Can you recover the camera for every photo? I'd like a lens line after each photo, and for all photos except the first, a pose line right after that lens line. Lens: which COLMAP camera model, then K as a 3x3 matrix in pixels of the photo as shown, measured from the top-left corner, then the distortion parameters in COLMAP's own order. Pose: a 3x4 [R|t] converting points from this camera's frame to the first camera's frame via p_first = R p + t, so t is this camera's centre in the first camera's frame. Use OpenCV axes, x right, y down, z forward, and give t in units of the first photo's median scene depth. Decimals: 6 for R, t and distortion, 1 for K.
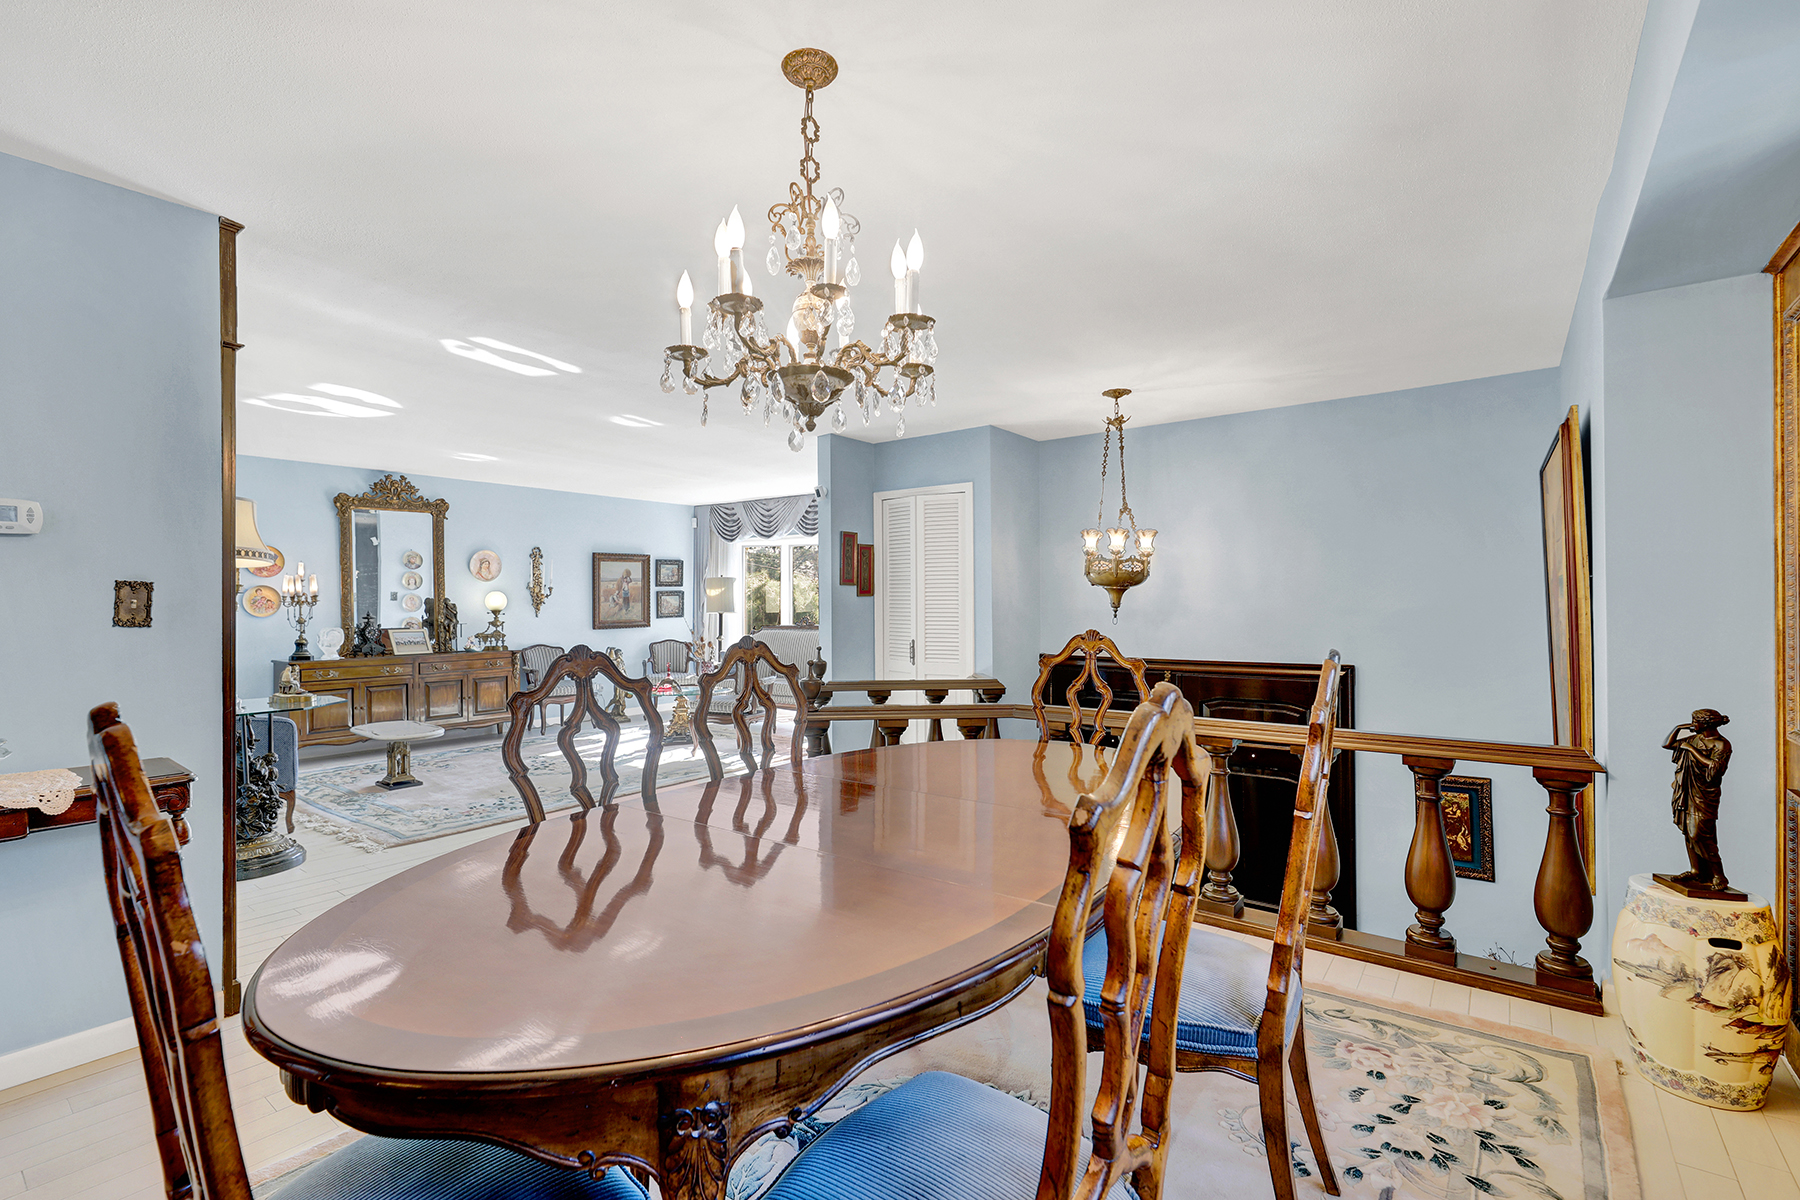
lens RADIAL K [[814.8, 0, 888.5], [0, 814.8, 604.9], [0, 0, 1]] dist [-0.003474, -0.000736]
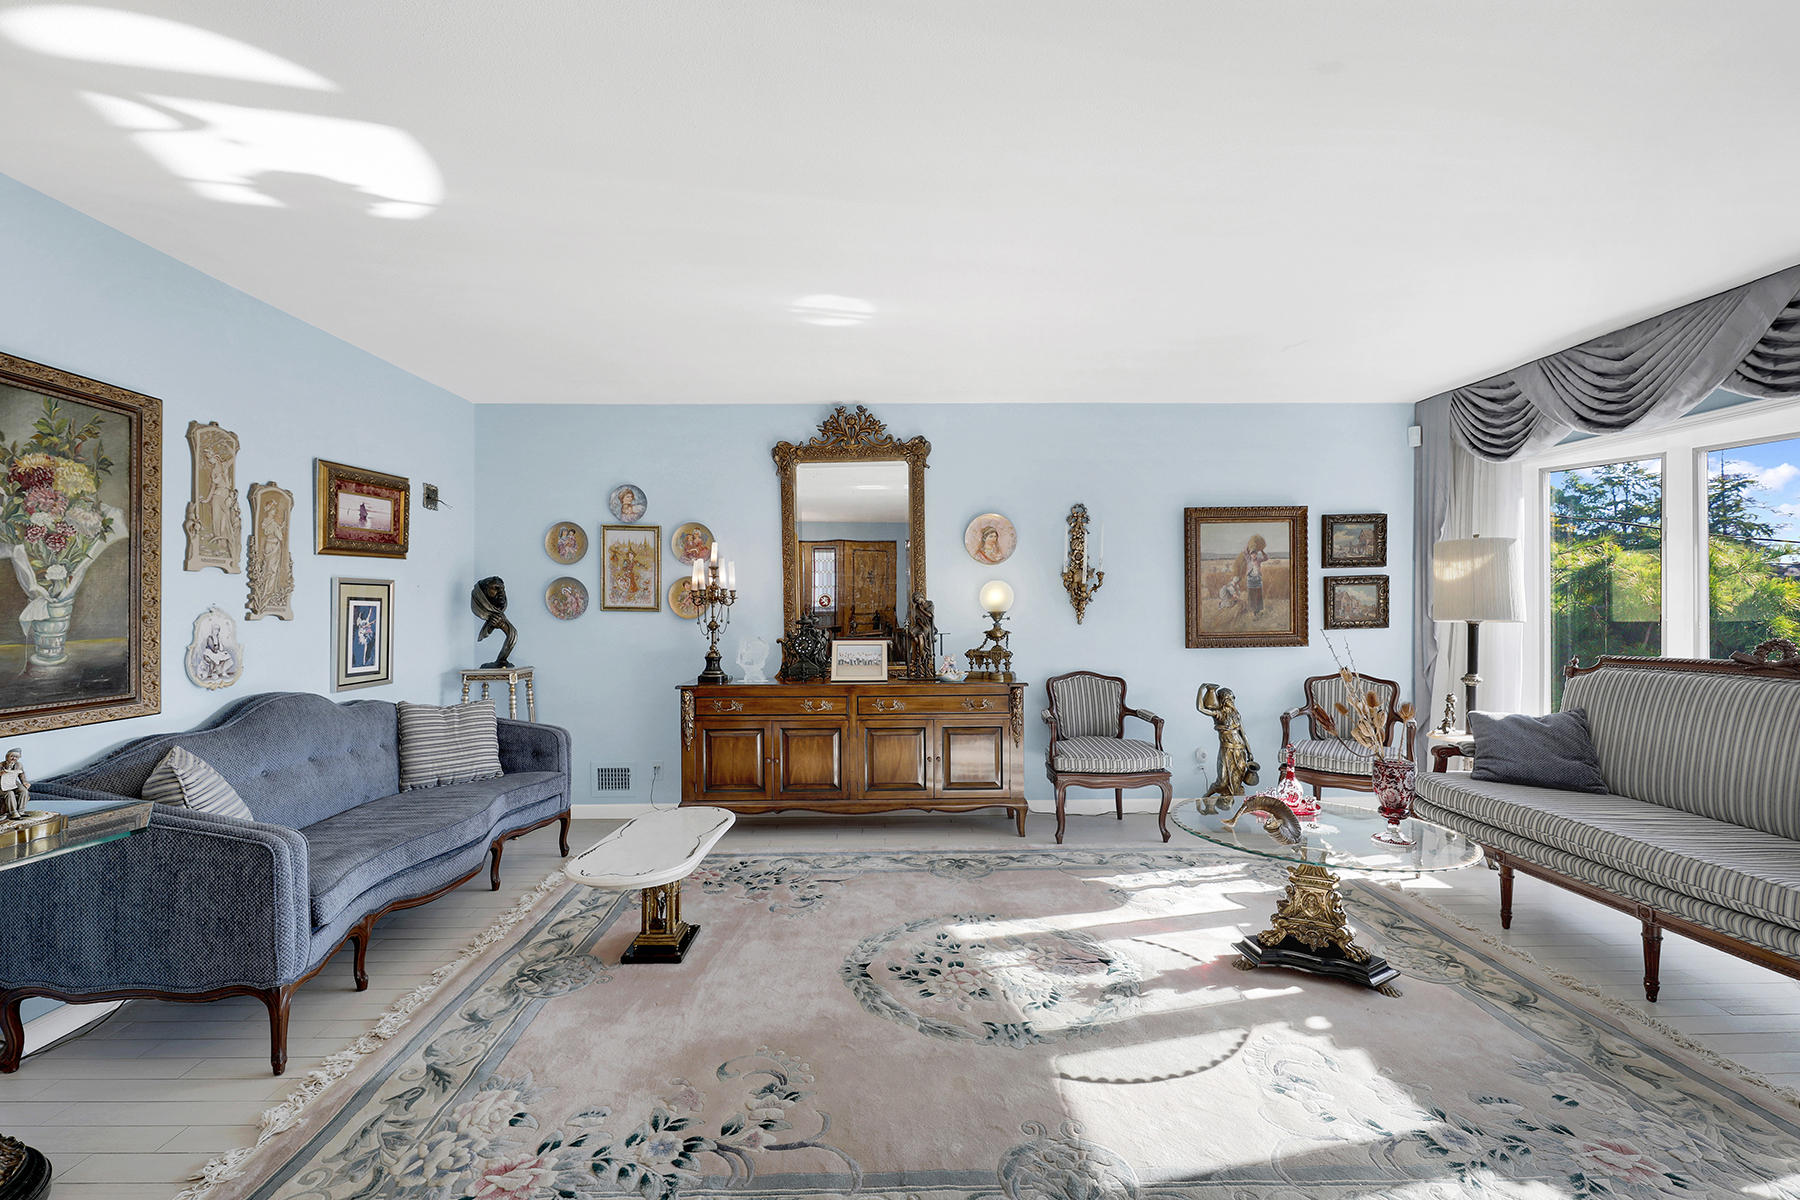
lens RADIAL K [[773.4, 0, 884.1], [0, 773.4, 601.6], [0, 0, 1]] dist [0.000765, -0.000056]
pose [[0.621389, -0.004510, -0.783490, -0.079906], [-0.000492, 0.999981, -0.006146, 0.002118], [0.783502, 0.004204, 0.621375, 0.511692]]
